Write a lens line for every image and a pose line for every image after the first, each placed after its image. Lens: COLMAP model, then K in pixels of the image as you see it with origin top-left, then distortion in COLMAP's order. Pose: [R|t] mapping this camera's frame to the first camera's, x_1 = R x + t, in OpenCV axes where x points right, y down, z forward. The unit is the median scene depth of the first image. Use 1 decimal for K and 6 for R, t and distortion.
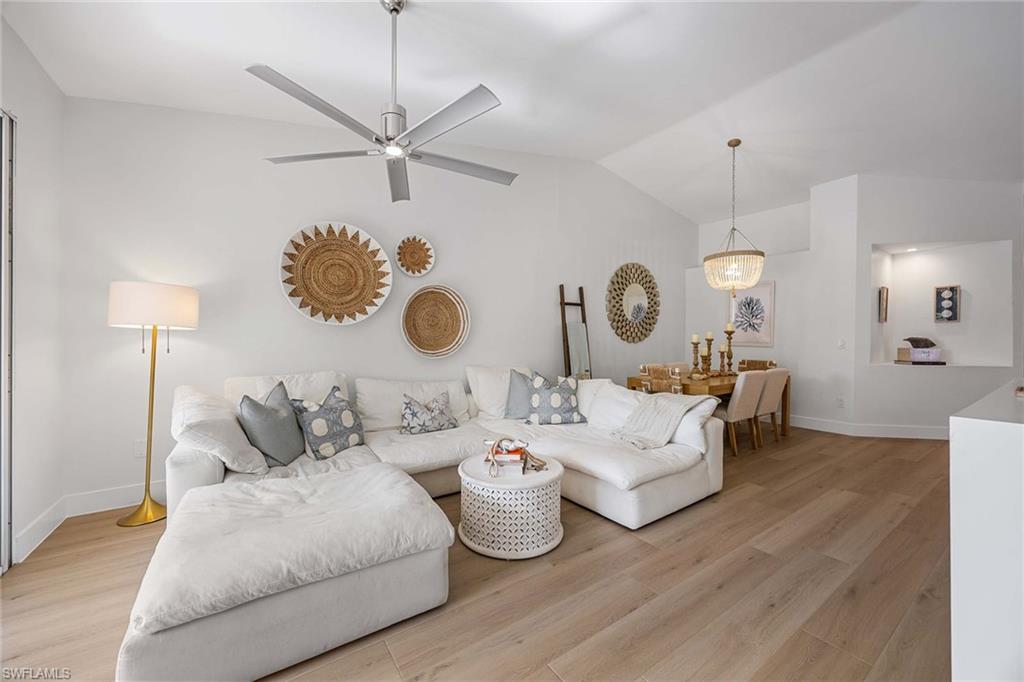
lens RADIAL K [[392.9, 0, 512.9], [0, 392.9, 337.7], [0, 0, 1]] dist [-0.008659, 0.001663]
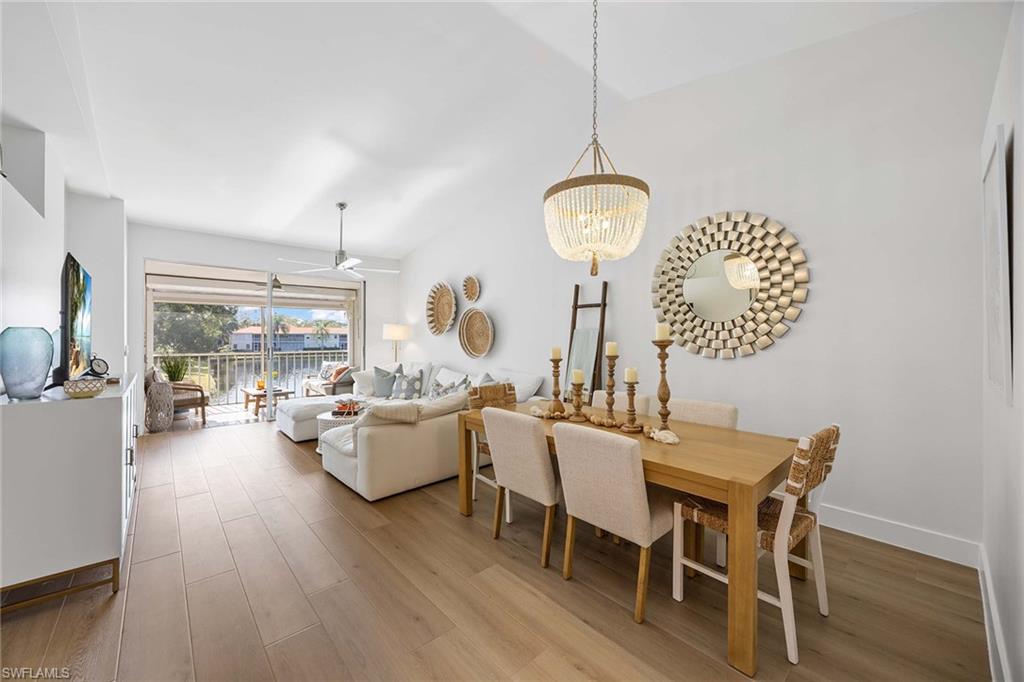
lens RADIAL K [[392.9, 0, 508.3], [0, 392.9, 337.5], [0, 0, 1]] dist [-0.008659, 0.001663]
pose [[0.121333, -0.001830, -0.992610, 1.201166], [0.002306, 0.999996, -0.001562, -0.023891], [0.992609, -0.002100, 0.121337, 0.939793]]
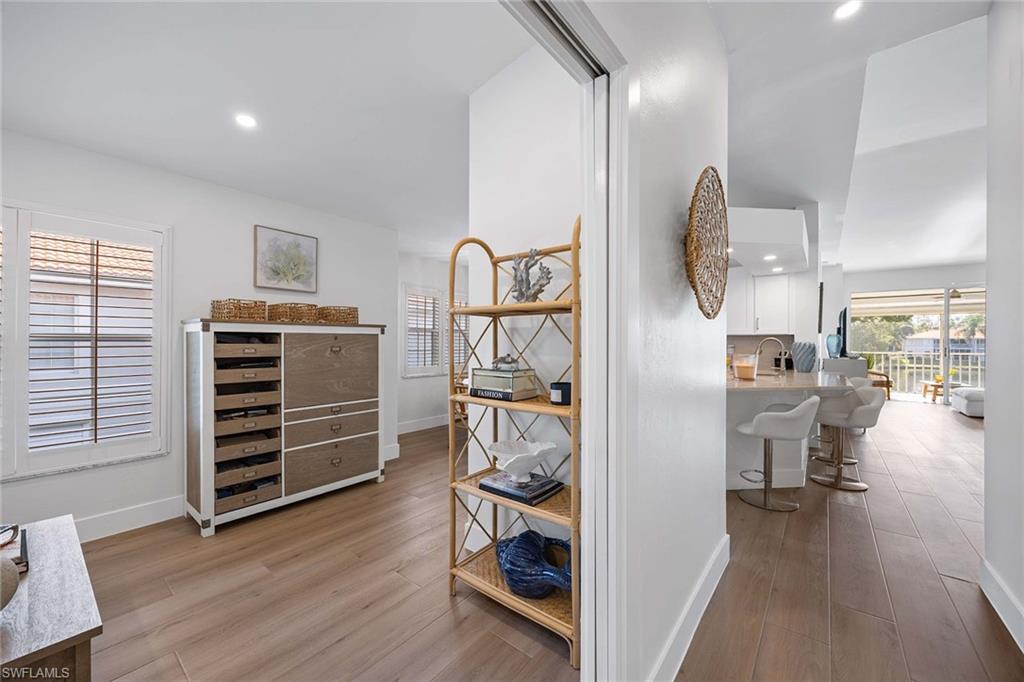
lens RADIAL K [[392.9, 0, 509.9], [0, 392.9, 342.6], [0, 0, 1]] dist [-0.008659, 0.001663]
pose [[-0.959393, -0.004714, -0.282033, 2.206895], [-0.004474, 0.999989, -0.001493, 0.000546], [0.282037, -0.000171, -0.959403, 1.449880]]
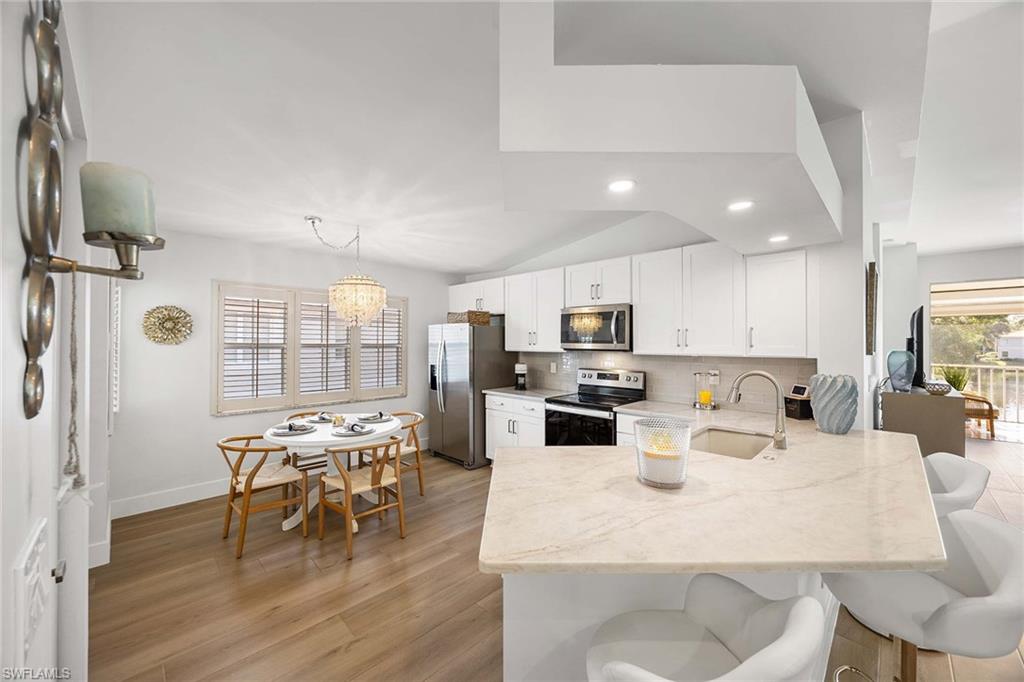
lens RADIAL K [[392.9, 0, 509.7], [0, 392.9, 339.2], [0, 0, 1]] dist [-0.008659, 0.001663]
pose [[-0.983746, -0.003613, -0.179531, 1.664948], [-0.002040, 0.999958, -0.008943, -0.055259], [0.179556, -0.008431, -0.983712, 1.101821]]
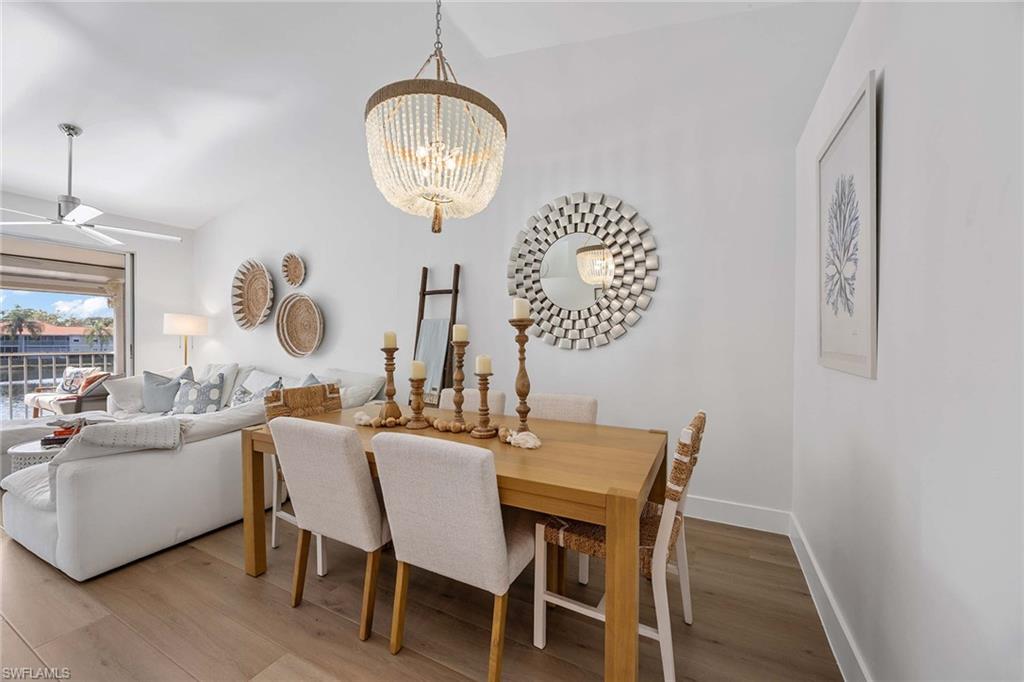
lens RADIAL K [[392.9, 0, 512.4], [0, 392.9, 346.9], [0, 0, 1]] dist [-0.008659, 0.001663]
pose [[0.468720, 0.010148, -0.883289, 1.064569], [-0.000989, 0.999939, 0.010963, 0.005866], [0.883346, -0.004265, 0.468702, 1.006500]]
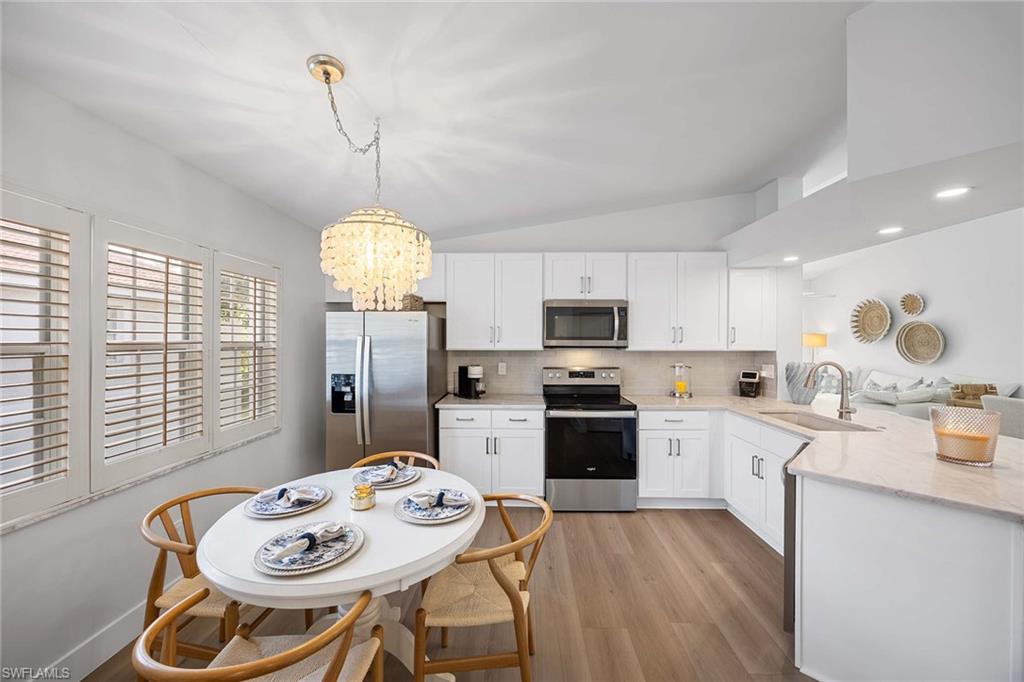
lens RADIAL K [[392.9, 0, 508.8], [0, 392.9, 340.8], [0, 0, 1]] dist [-0.008659, 0.001663]
pose [[-0.598068, 0.003135, -0.801439, 2.105246], [-0.000792, 0.999990, 0.004503, -0.056114], [0.801445, 0.003327, -0.598059, 0.599388]]
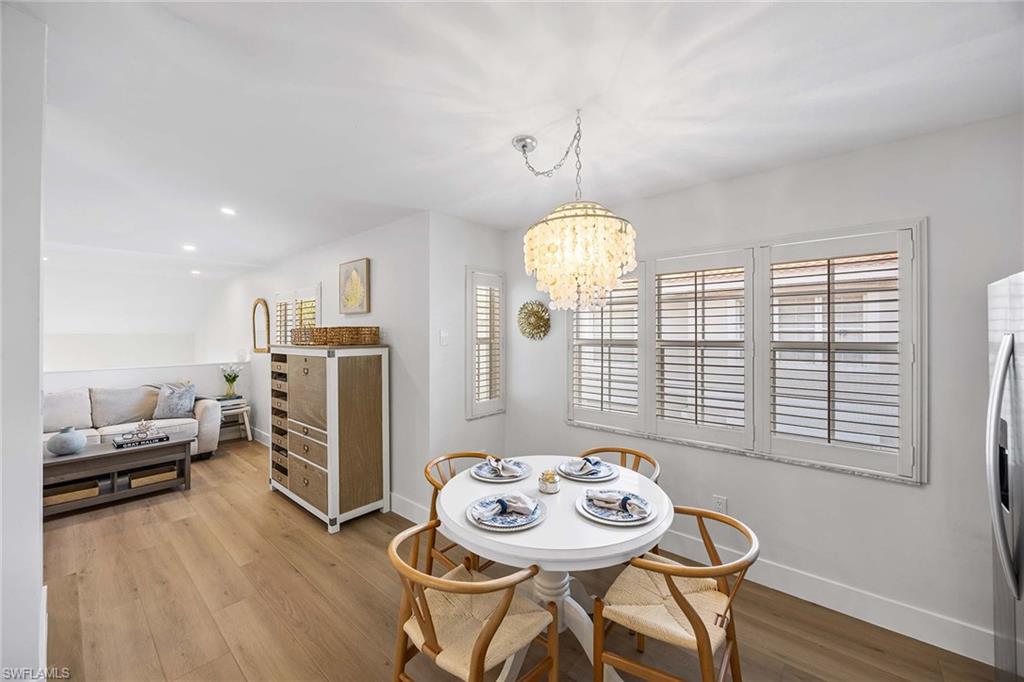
lens RADIAL K [[392.9, 0, 512.2], [0, 392.9, 333.9], [0, 0, 1]] dist [-0.008659, 0.001663]
pose [[-0.249627, 0.003087, 0.968337, 1.429996], [-0.001797, 0.999992, -0.003651, -0.059929], [-0.968340, -0.002651, -0.249619, 0.372047]]
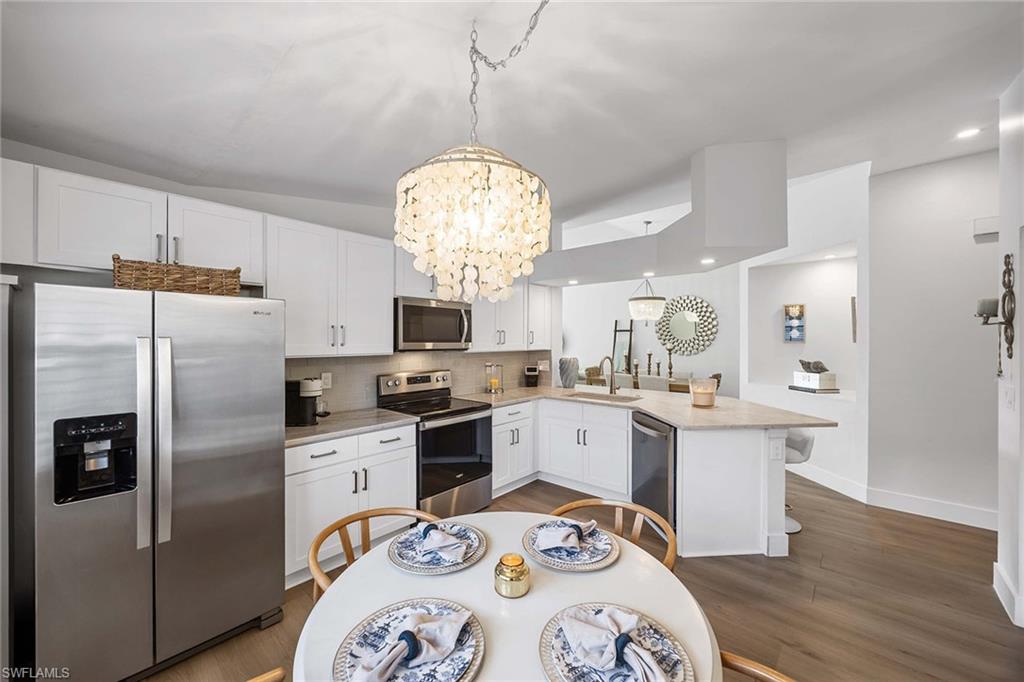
lens RADIAL K [[392.9, 0, 513.1], [0, 392.9, 340.0], [0, 0, 1]] dist [-0.008659, 0.001663]
pose [[0.242654, -0.002493, -0.970110, 2.140298], [0.004134, 0.999990, -0.001536, -0.057156], [0.970104, -0.003638, 0.242662, 0.167288]]
